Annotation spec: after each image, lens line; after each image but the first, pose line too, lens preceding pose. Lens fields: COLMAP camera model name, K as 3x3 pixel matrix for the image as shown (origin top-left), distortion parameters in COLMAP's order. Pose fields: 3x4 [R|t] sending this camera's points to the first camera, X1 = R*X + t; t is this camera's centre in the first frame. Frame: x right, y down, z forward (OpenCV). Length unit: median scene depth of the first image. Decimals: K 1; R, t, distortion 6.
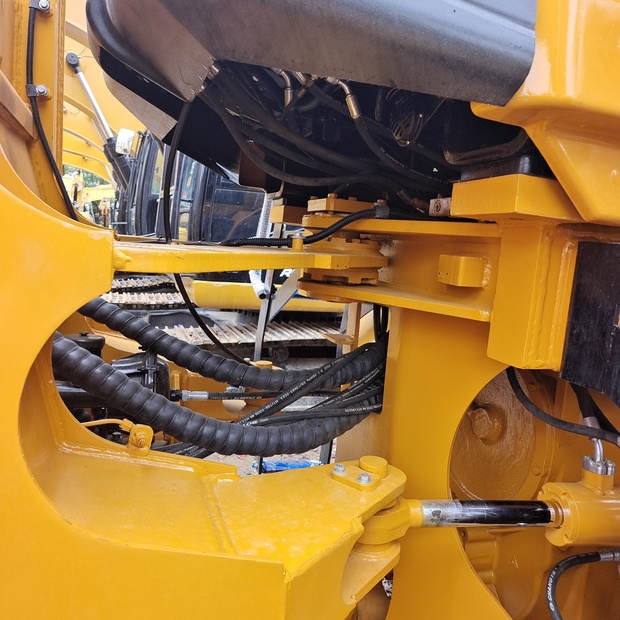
lens RADIAL K [[572.4, 0, 316.8], [0, 572.4, 316.7], [0, 0, 1]] dist [0.026652, 0.017838]
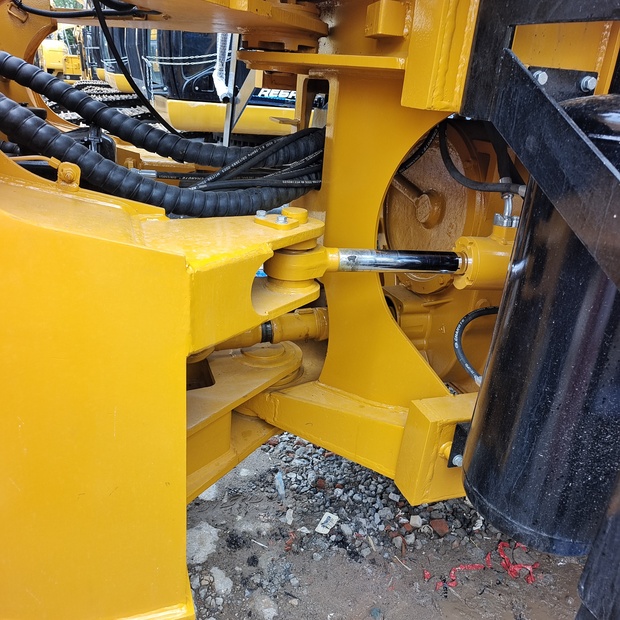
lens RADIAL K [[572.4, 0, 316.8], [0, 572.4, 316.7], [0, 0, 1]] dist [0.026652, 0.017838]
pose [[1.000000, -0.000428, 0.000461, 0.120014], [0.000297, 0.967095, 0.254413, 0.145744], [-0.000555, -0.254413, 0.967095, -0.087358]]
